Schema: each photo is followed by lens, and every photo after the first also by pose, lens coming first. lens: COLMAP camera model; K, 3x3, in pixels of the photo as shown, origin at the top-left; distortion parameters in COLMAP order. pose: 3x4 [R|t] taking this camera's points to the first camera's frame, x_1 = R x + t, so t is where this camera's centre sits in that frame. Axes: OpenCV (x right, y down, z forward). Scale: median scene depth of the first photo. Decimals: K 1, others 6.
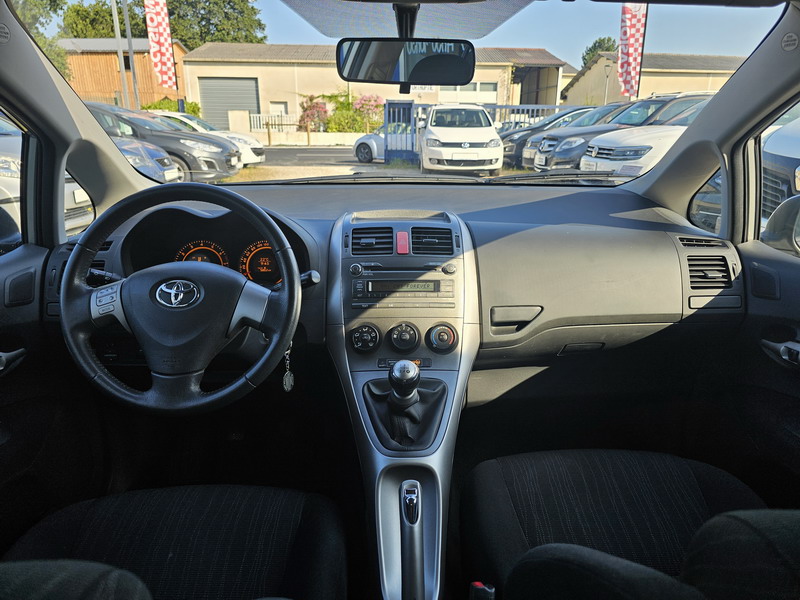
lens RADIAL K [[542.1, 0, 407.3], [0, 542.1, 300.1], [0, 0, 1]] dist [0.009532, -0.003482]
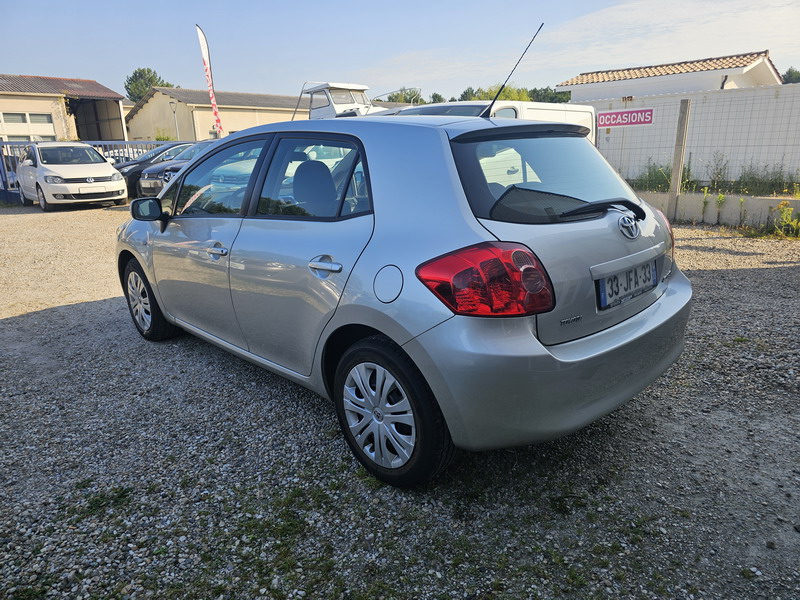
lens RADIAL K [[546.6, 0, 406.3], [0, 546.6, 295.1], [0, 0, 1]] dist [0.048460, -0.038087]
pose [[0.735367, -0.200463, 0.647341, -0.159978], [0.237883, 0.970818, 0.030405, 0.049749], [-0.634545, 0.131632, 0.761594, -0.191963]]
